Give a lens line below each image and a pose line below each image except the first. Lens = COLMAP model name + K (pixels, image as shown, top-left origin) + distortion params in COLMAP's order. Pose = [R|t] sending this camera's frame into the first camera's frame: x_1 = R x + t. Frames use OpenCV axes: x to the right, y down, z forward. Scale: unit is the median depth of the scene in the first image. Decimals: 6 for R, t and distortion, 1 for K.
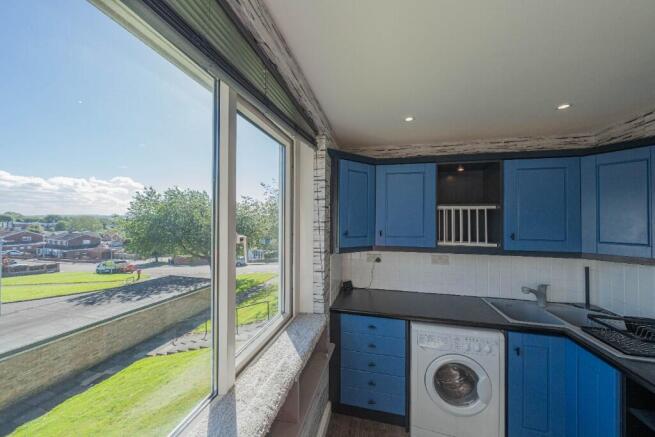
lens RADIAL K [[225.4, 0, 330.0], [0, 225.4, 218.7], [0, 0, 1]] dist [-0.001139, 0.000534]
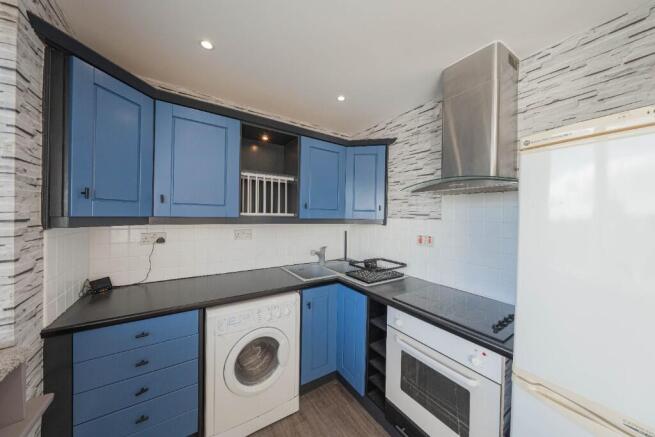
lens RADIAL K [[219.9, 0, 327.2], [0, 219.9, 216.9], [0, 0, 1]] dist [-0.003300, 0.000098]
pose [[0.682941, 0.000930, 0.730473, 0.079170], [-0.021305, 0.999599, 0.018646, 0.103606], [-0.730163, -0.028297, 0.682687, 0.164619]]
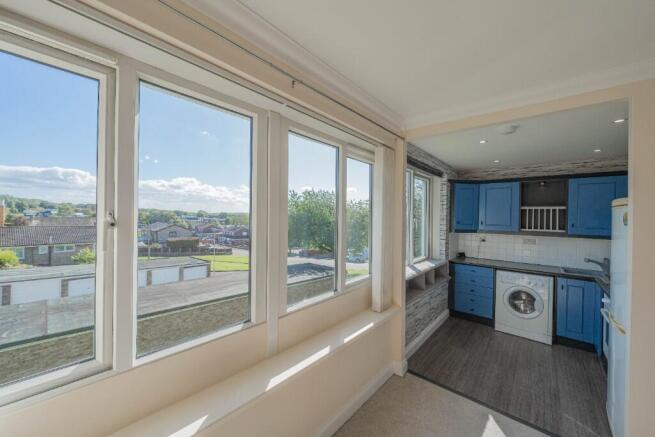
lens RADIAL K [[247.4, 0, 327.8], [0, 247.4, 217.6], [0, 0, 1]] dist [-0.000934, -0.000077]
pose [[0.882174, 0.010093, -0.470815, 0.077056], [-0.008265, 0.999948, 0.005950, 0.023711], [0.470851, -0.001358, 0.882212, -1.343907]]
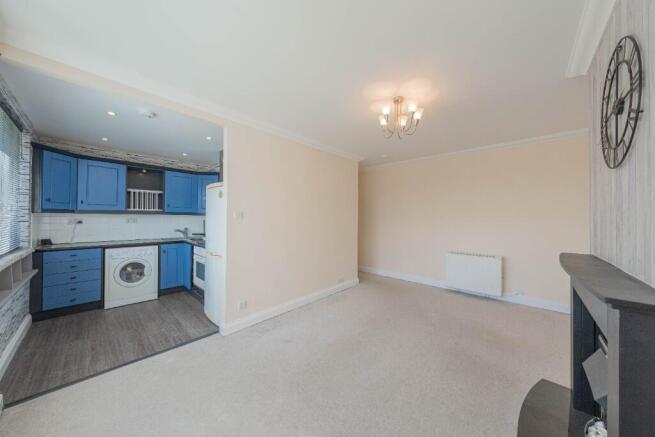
lens RADIAL K [[219.9, 0, 327.7], [0, 219.9, 216.4], [0, 0, 1]] dist [-0.003300, 0.000098]
pose [[0.496667, 0.004913, 0.867927, -0.272973], [-0.010897, 0.999940, 0.000576, 0.155975], [-0.867873, -0.009744, 0.496691, -1.359979]]
